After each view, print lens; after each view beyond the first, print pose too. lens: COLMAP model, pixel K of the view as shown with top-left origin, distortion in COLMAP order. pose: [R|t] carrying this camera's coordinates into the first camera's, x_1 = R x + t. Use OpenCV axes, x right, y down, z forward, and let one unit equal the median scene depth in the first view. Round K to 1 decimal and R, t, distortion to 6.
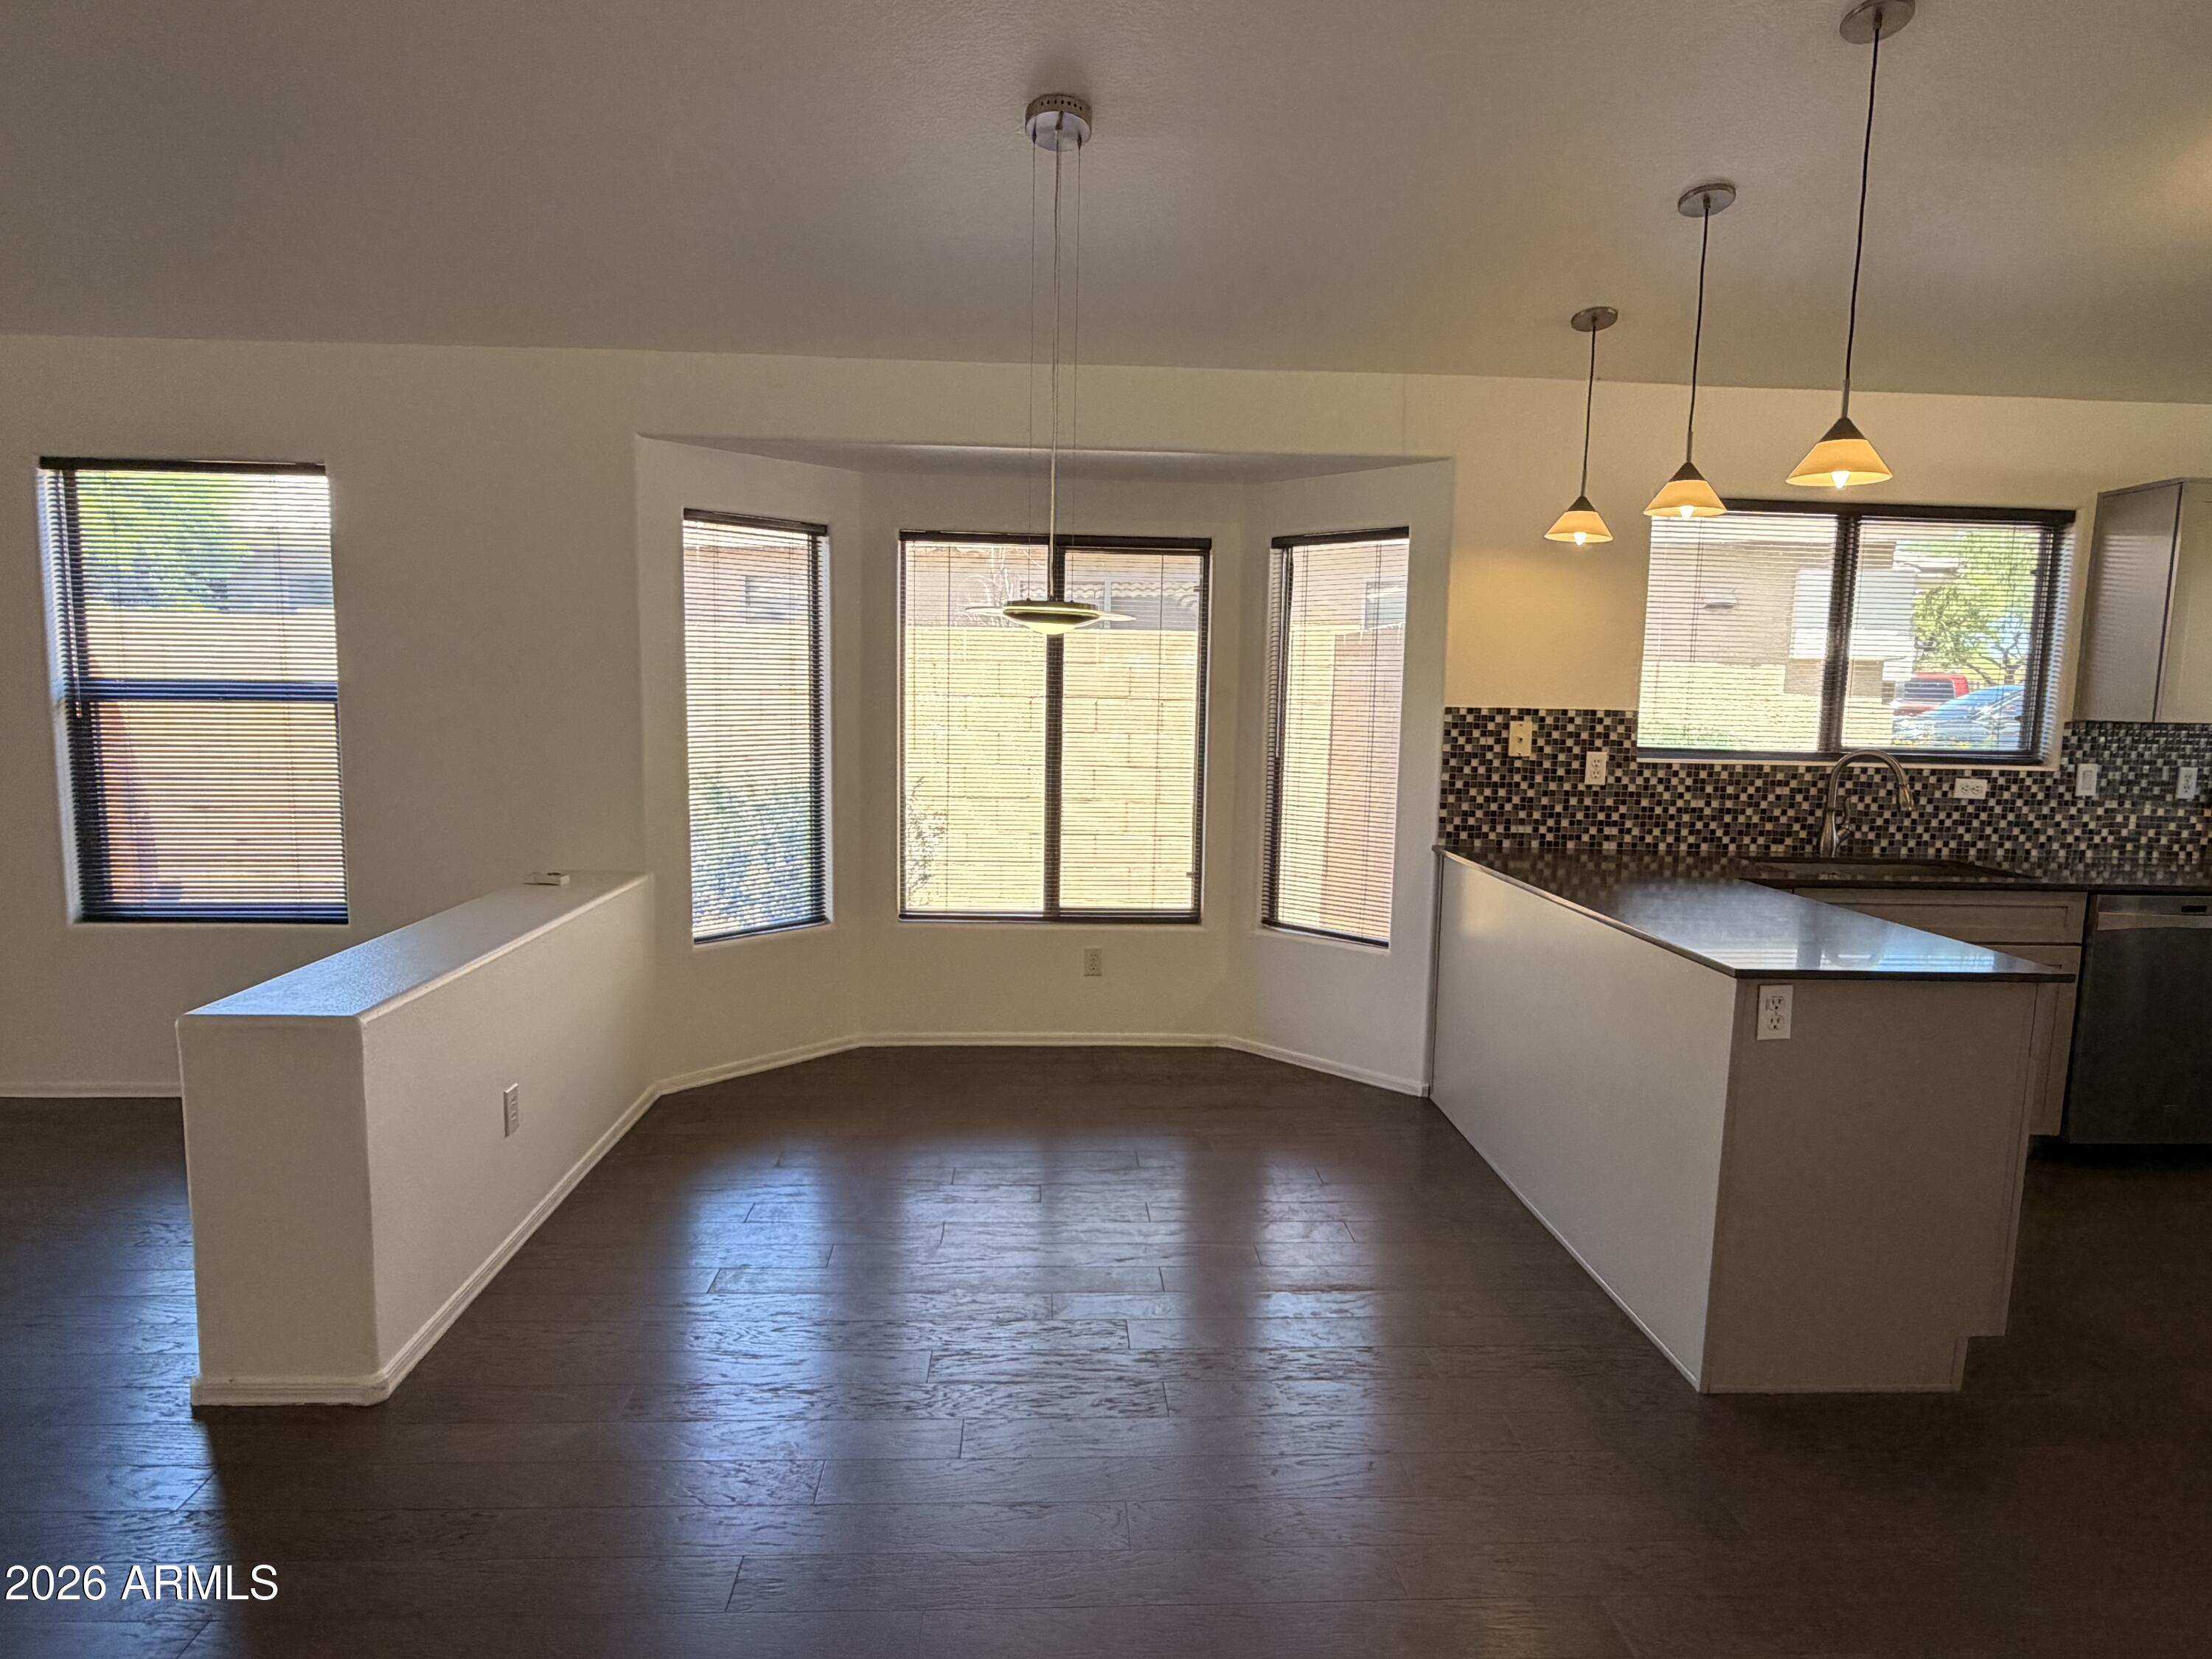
lens RADIAL K [[1275.3, 0, 1100.7], [0, 1275.3, 831.8], [0, 0, 1]] dist [0.007988, -0.001277]
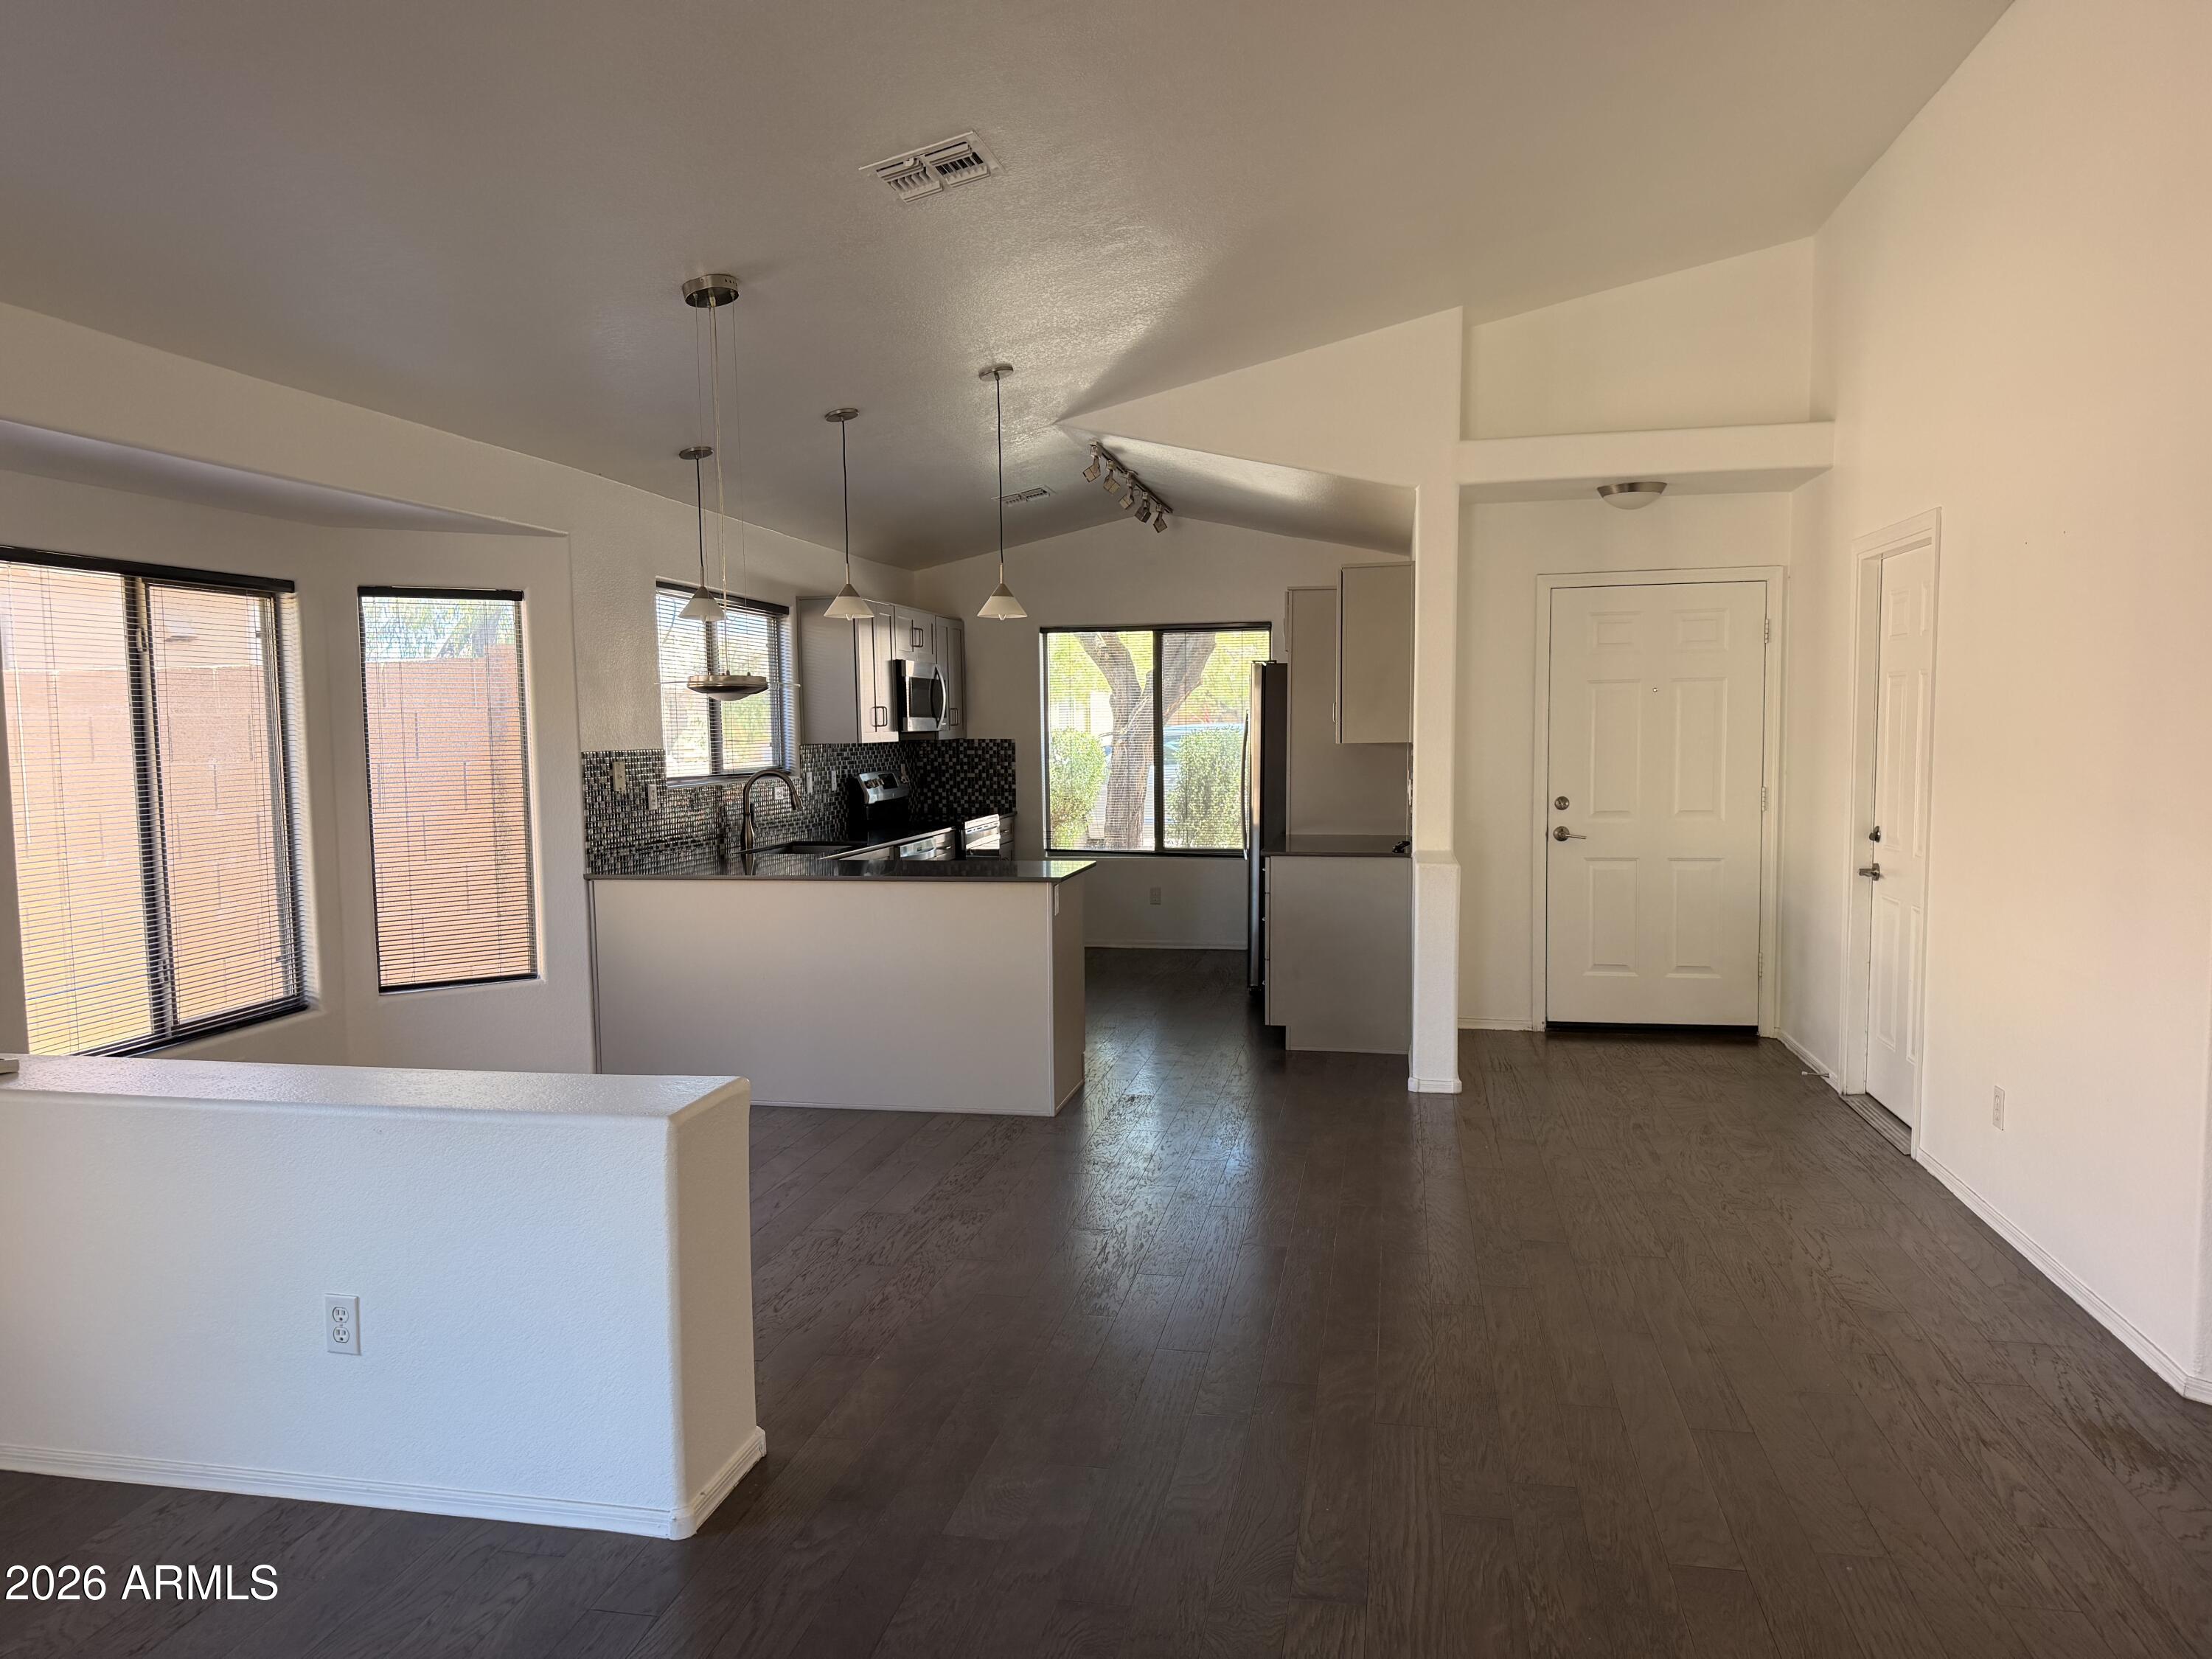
lens RADIAL K [[1550.7, 0, 1124.0], [0, 1550.7, 876.9], [0, 0, 1]] dist [0.044057, -0.049276]
pose [[0.236863, -0.121102, 0.963966, -0.964615], [0.130117, 0.987216, 0.092051, -0.052301], [-0.962790, 0.103625, 0.249593, 0.189211]]
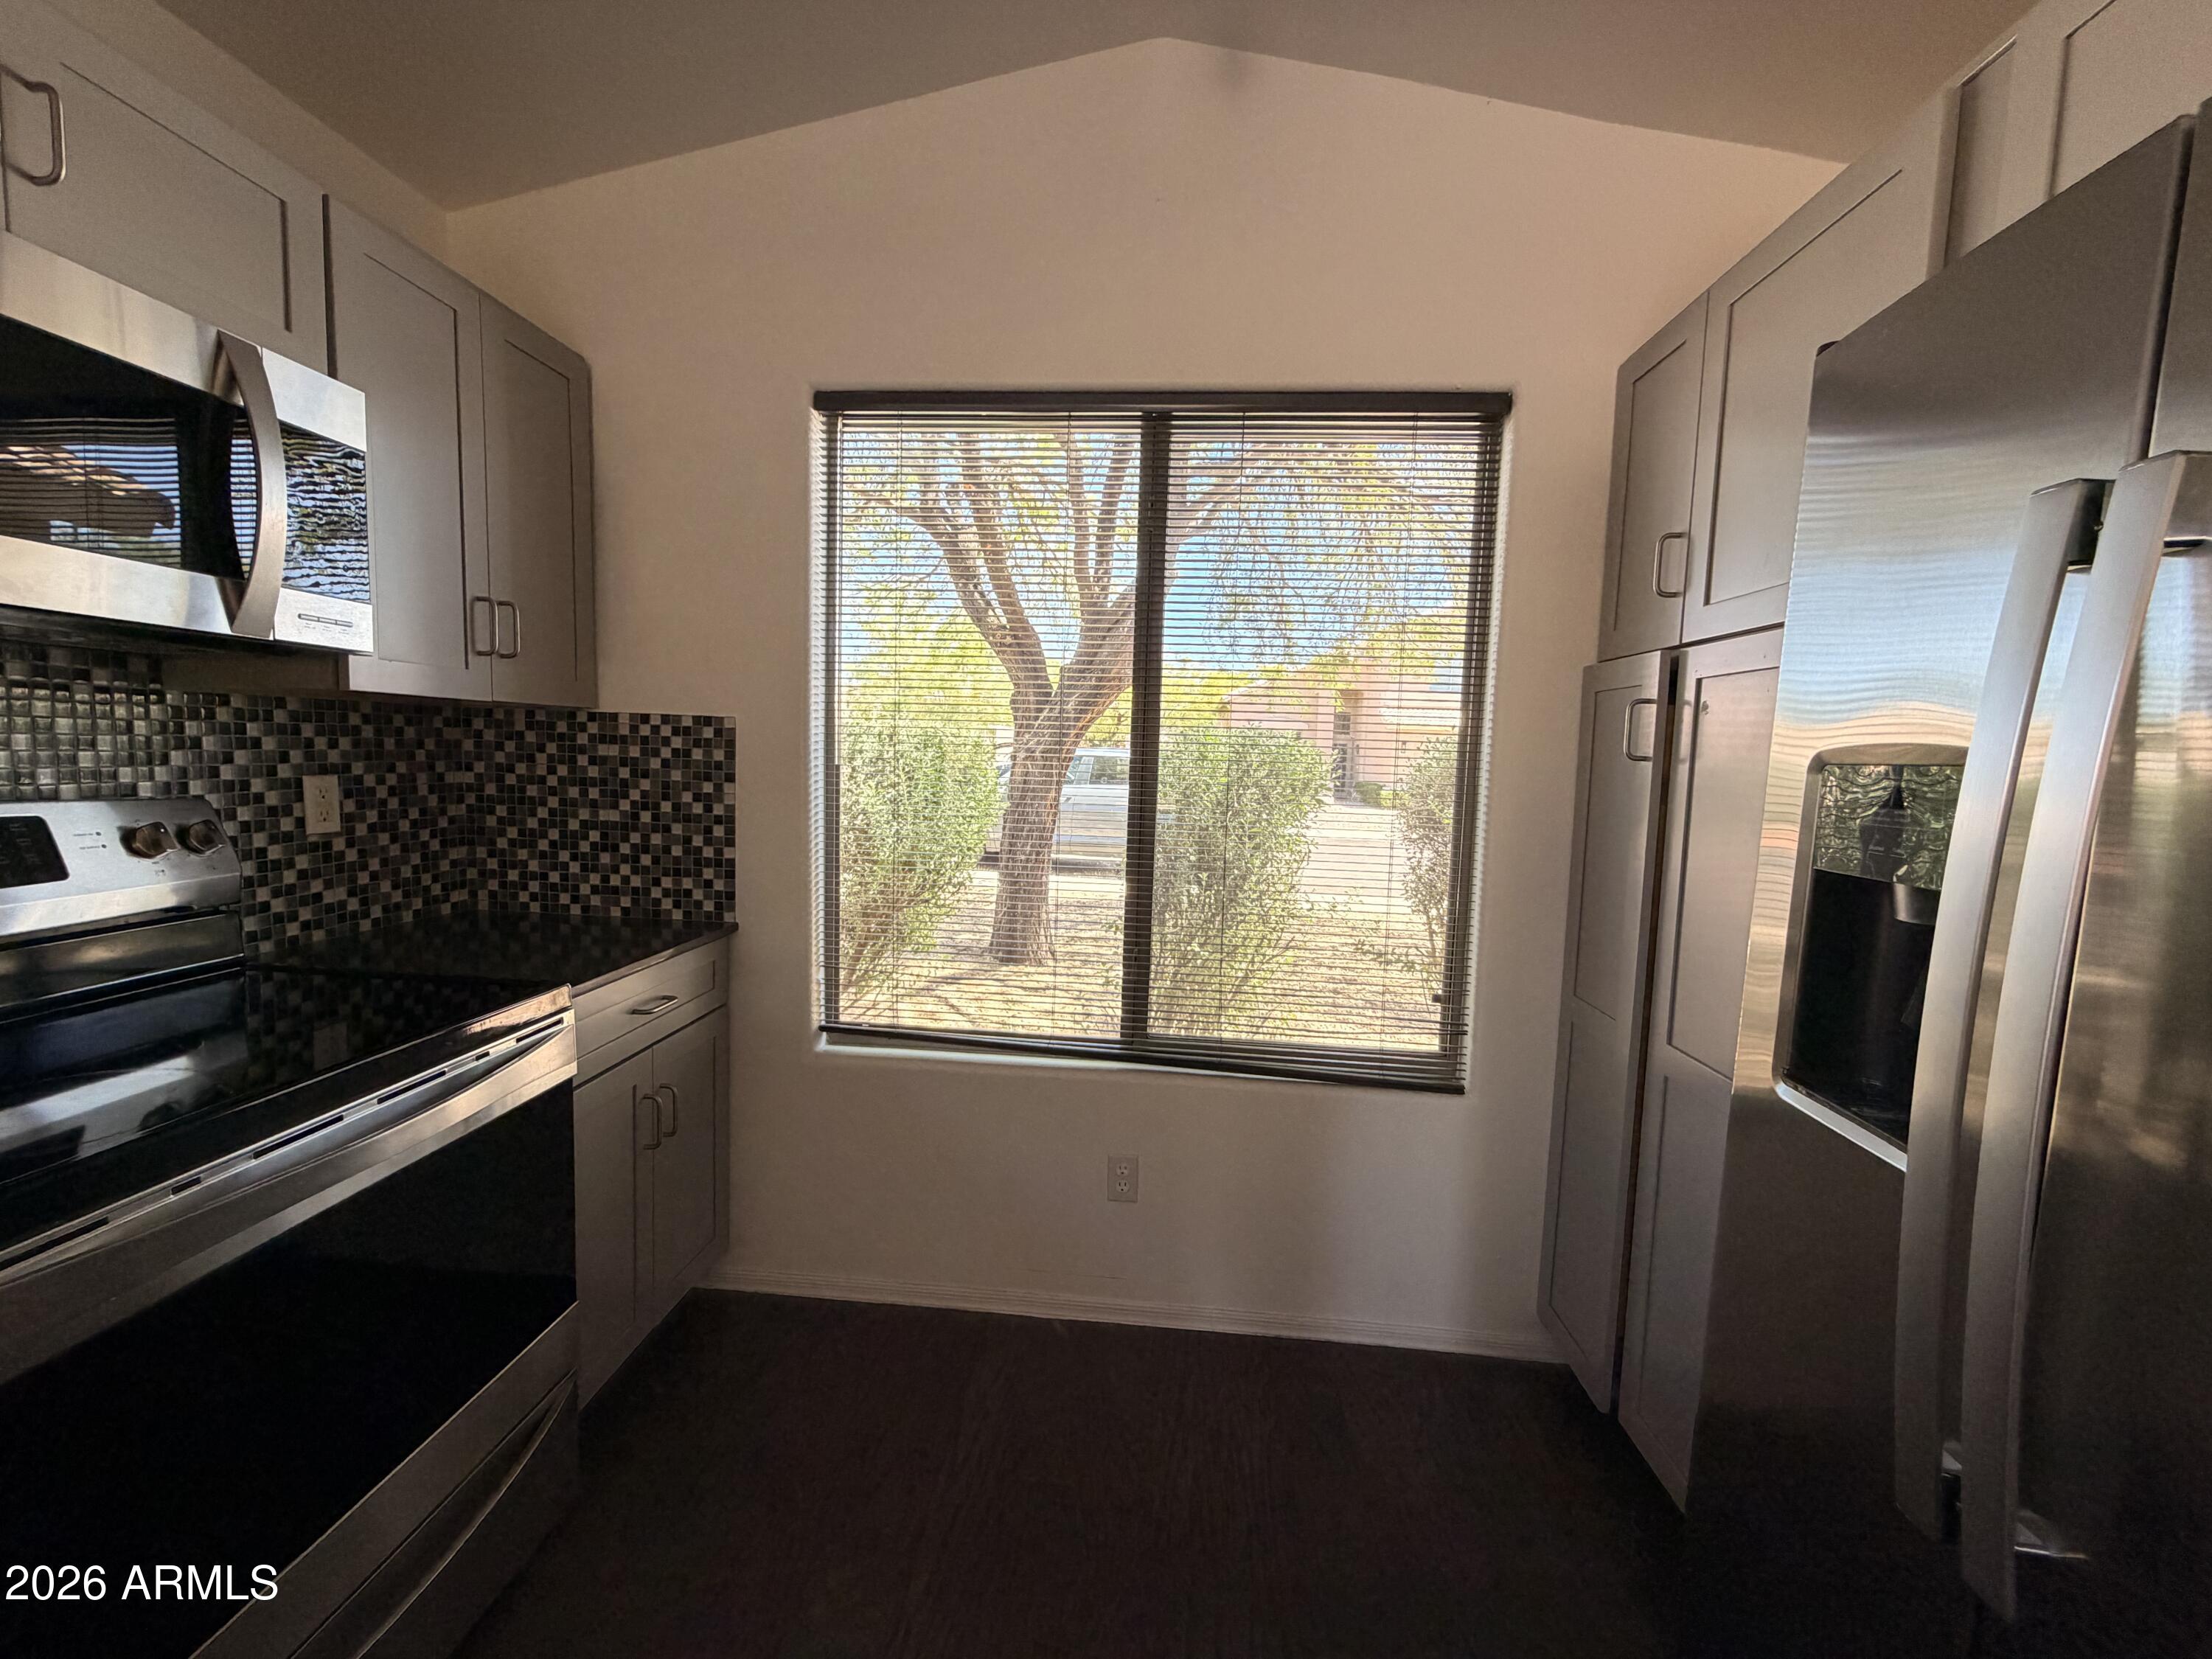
lens RADIAL K [[882.8, 0, 1104.1], [0, 882.8, 829.1], [0, 0, 1]] dist [-0.000244, 0.000231]
pose [[0.141962, -0.099128, 0.984896, 0.808254], [0.085083, 0.992513, 0.087631, -0.030077], [-0.986209, 0.071358, 0.149333, 0.645315]]
